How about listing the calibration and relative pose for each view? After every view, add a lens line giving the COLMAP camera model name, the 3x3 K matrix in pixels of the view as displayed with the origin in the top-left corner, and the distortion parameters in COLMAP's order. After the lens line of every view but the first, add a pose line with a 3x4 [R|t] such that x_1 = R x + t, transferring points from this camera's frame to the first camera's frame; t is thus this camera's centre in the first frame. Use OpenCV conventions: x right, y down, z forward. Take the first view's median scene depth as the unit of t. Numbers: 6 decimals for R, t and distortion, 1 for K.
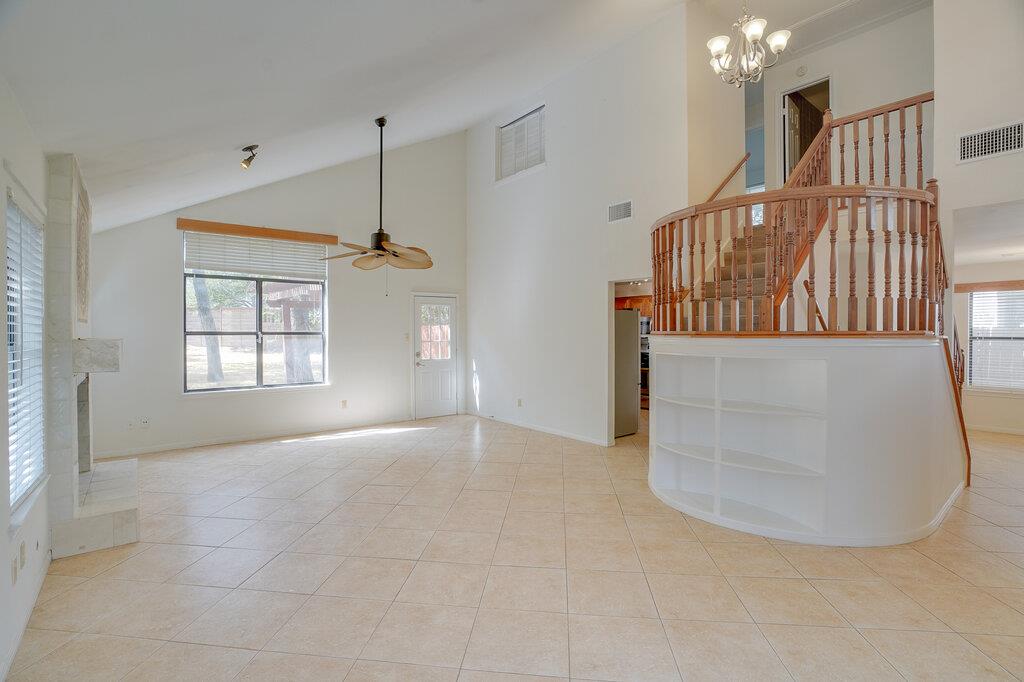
lens RADIAL K [[474.2, 0, 507.8], [0, 474.2, 338.8], [0, 0, 1]] dist [-0.060917, 0.000662]
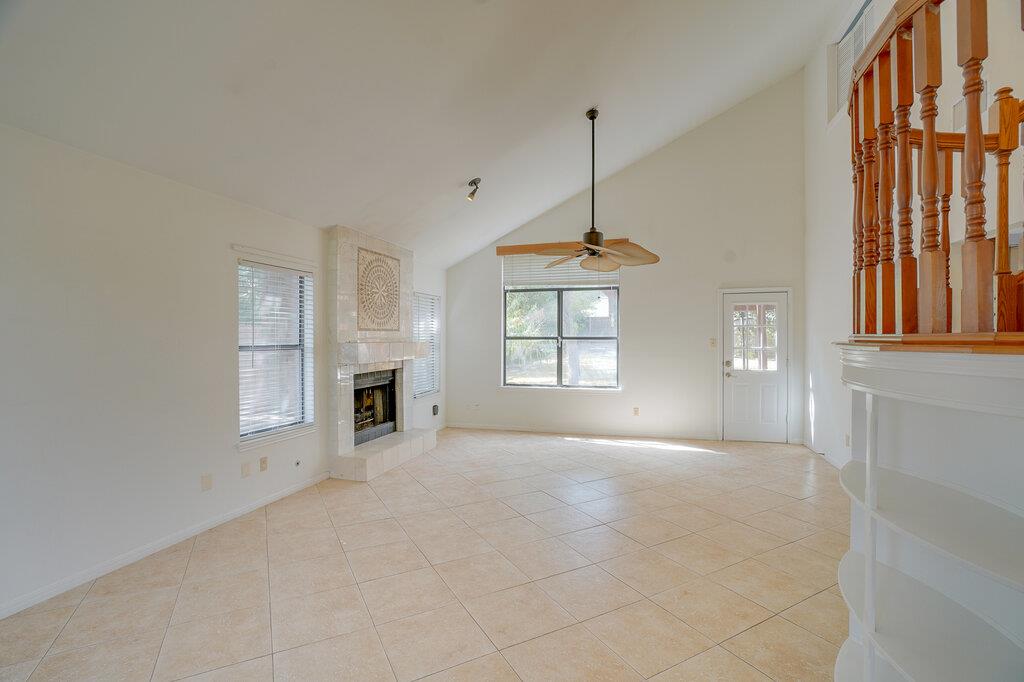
lens RADIAL K [[474.2, 0, 507.8], [0, 474.2, 338.8], [0, 0, 1]] dist [-0.060917, 0.000662]
pose [[0.565859, 0.001406, -0.824501, 0.342196], [-0.008847, 0.999951, -0.004366, -0.003977], [0.824455, 0.009765, 0.565844, 0.266479]]
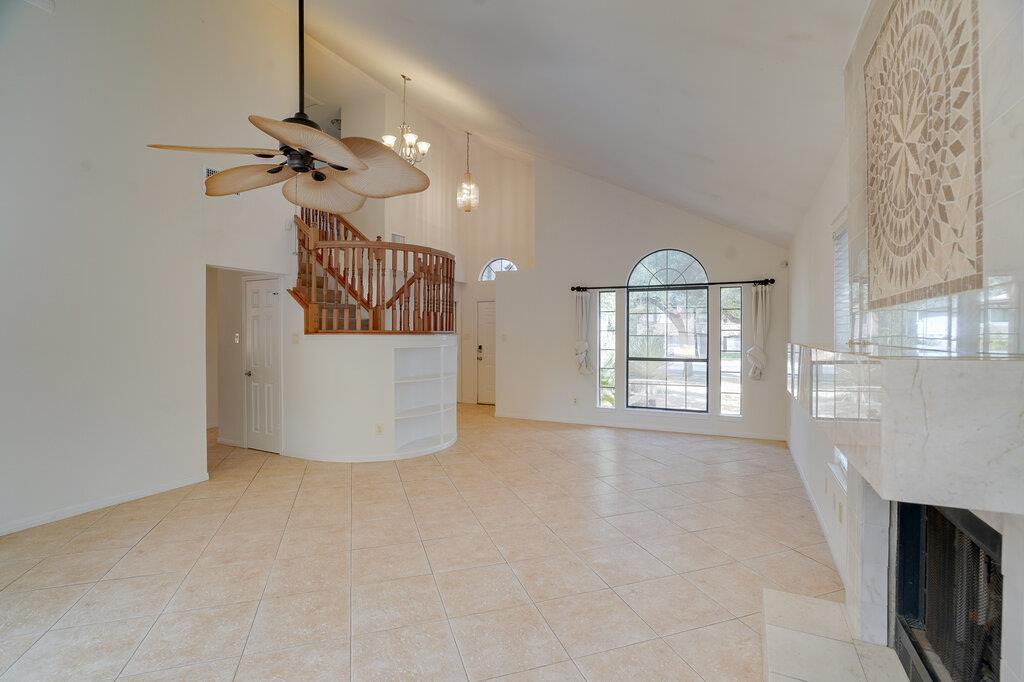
lens RADIAL K [[474.2, 0, 507.8], [0, 474.2, 338.8], [0, 0, 1]] dist [-0.060917, 0.000662]
pose [[-0.414489, -0.012848, 0.909964, -0.646752], [0.008452, 0.999803, 0.017967, -0.009401], [-0.910015, 0.015138, -0.414298, 0.827681]]
